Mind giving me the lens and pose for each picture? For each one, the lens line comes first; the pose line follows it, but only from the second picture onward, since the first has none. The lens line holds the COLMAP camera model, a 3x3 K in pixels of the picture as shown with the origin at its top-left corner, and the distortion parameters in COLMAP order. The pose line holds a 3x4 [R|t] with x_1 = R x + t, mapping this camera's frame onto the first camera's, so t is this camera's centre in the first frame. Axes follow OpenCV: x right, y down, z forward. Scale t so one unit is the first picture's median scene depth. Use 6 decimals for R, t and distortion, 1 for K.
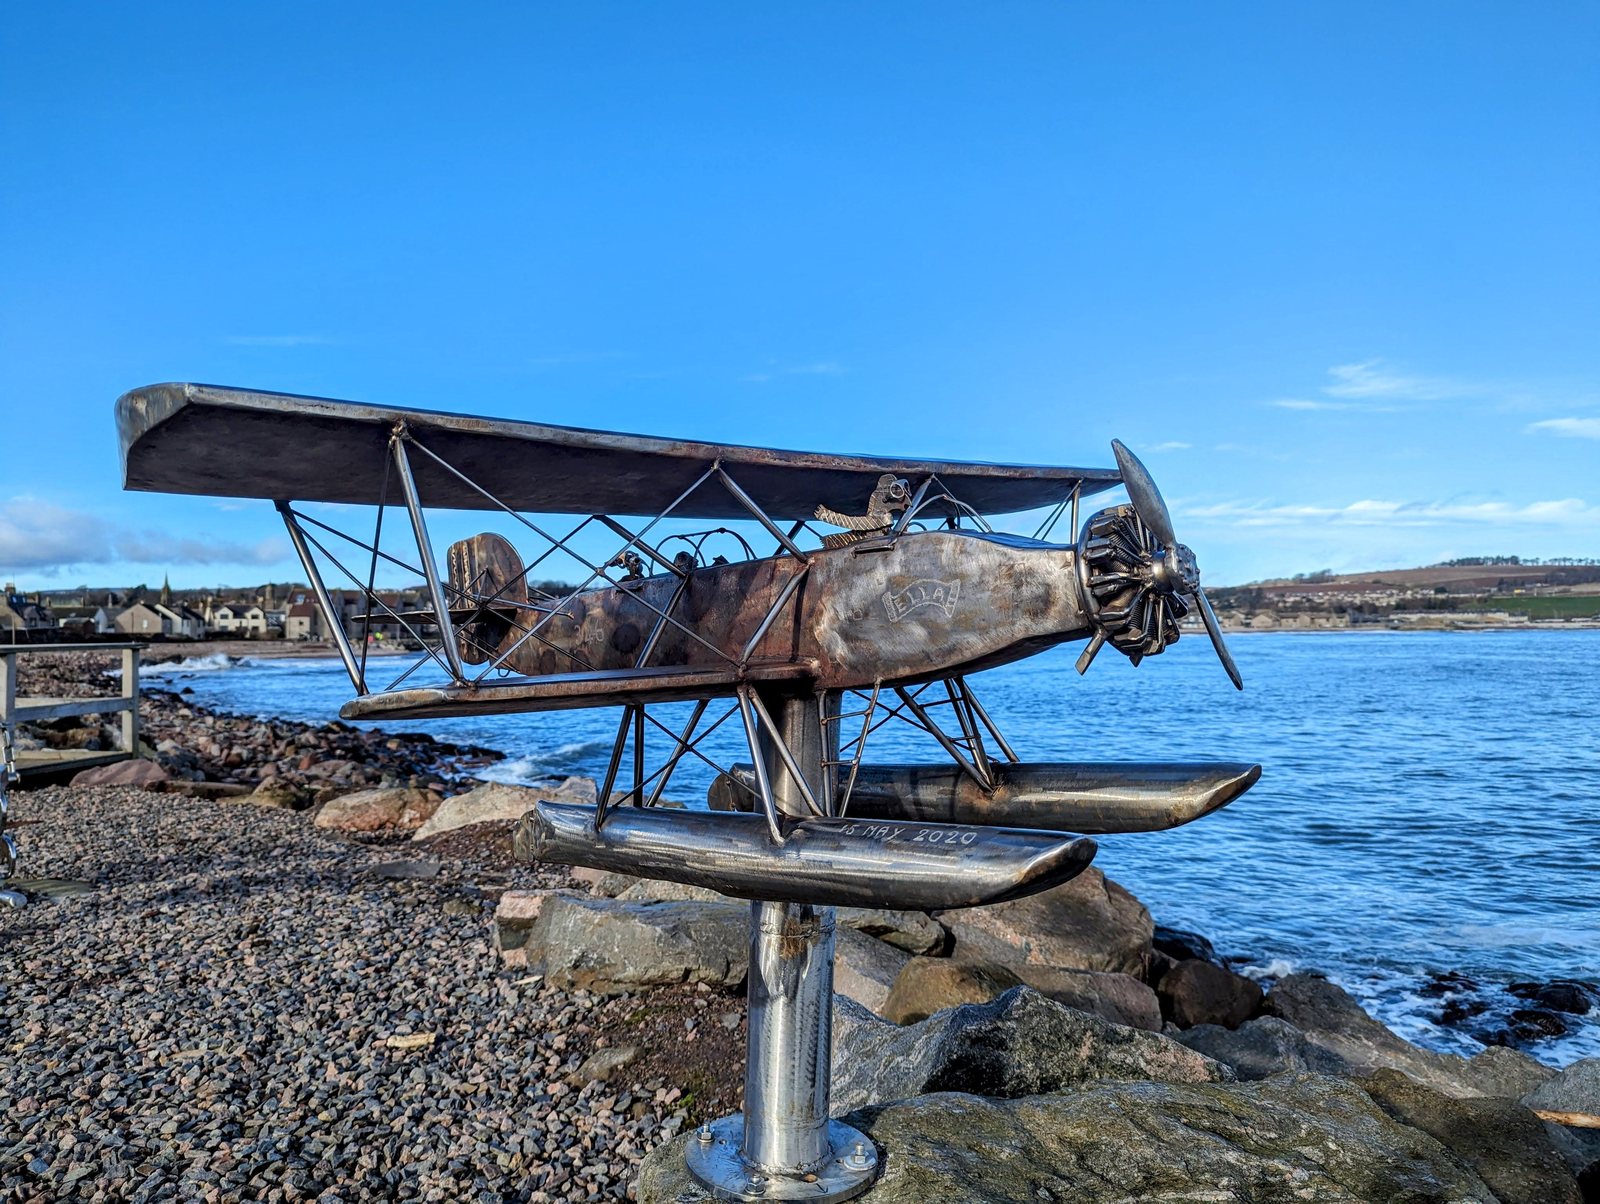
lens RADIAL K [[1139.4, 0, 796.5], [0, 1139.4, 603.2], [0, 0, 1]] dist [0.045173, -0.032259]
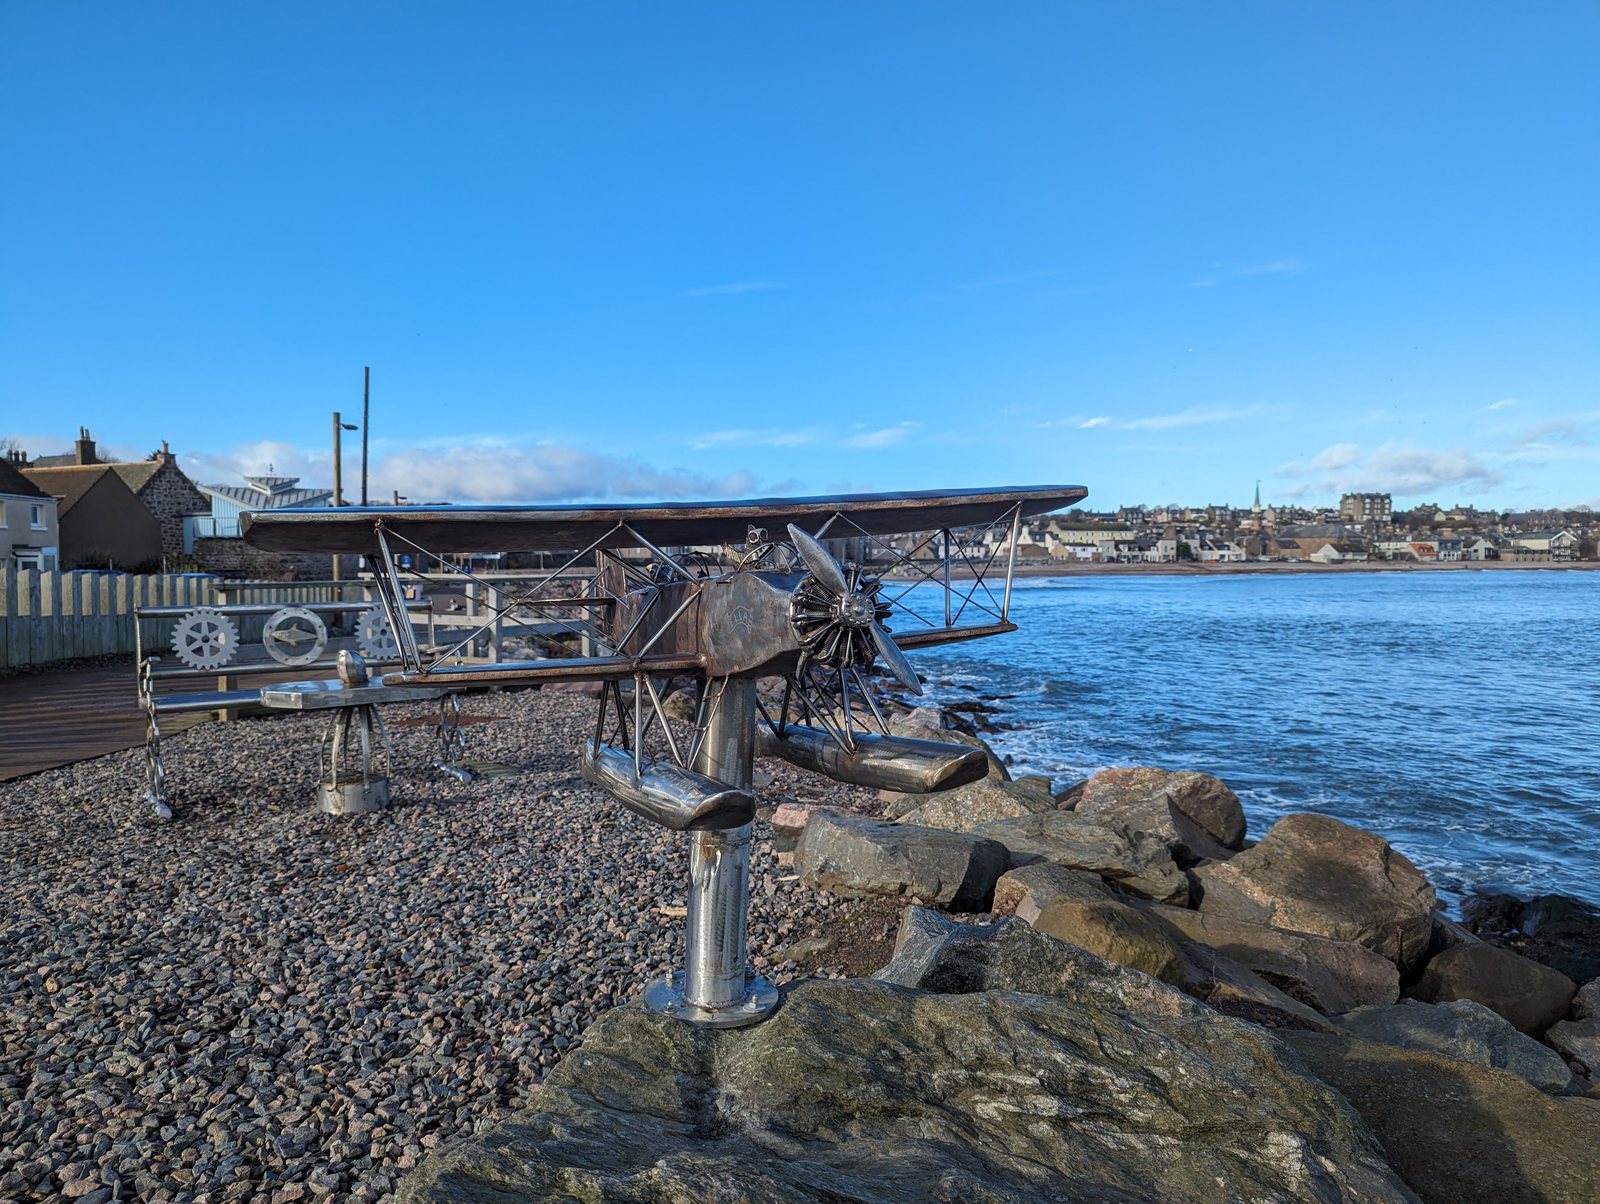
lens RADIAL K [[1145.9, 0, 794.4], [0, 1145.9, 609.1], [0, 0, 1]] dist [0.079110, -0.104506]
pose [[0.925835, 0.025190, -0.377087, 0.280565], [0.001081, 0.997596, 0.069294, -0.045329], [0.377926, -0.064562, 0.923582, -0.117239]]
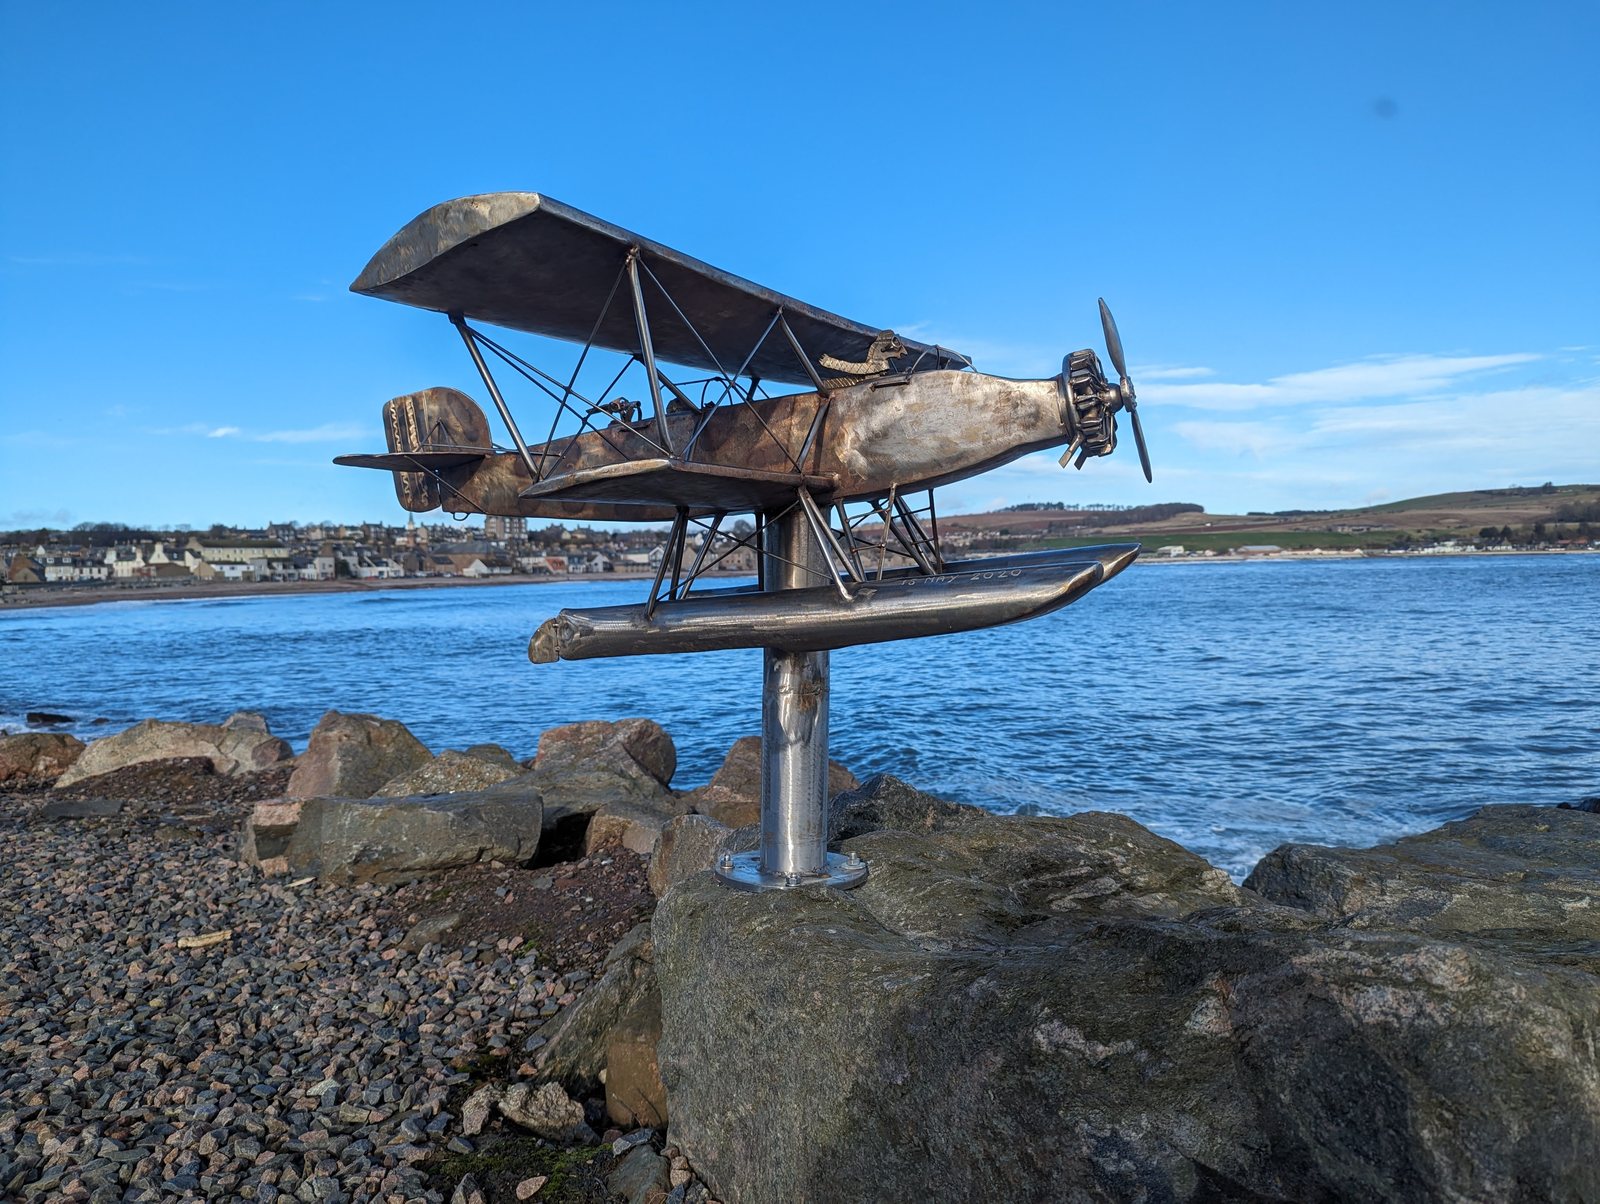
lens RADIAL K [[1137.4, 0, 800.4], [0, 1137.4, 593.9], [0, 0, 1]] dist [0.068755, -0.068692]
pose [[0.944472, -0.021783, 0.327868, -0.188719], [0.008608, 0.999098, 0.041581, 0.055922], [-0.328478, -0.036449, 0.943808, -0.086140]]
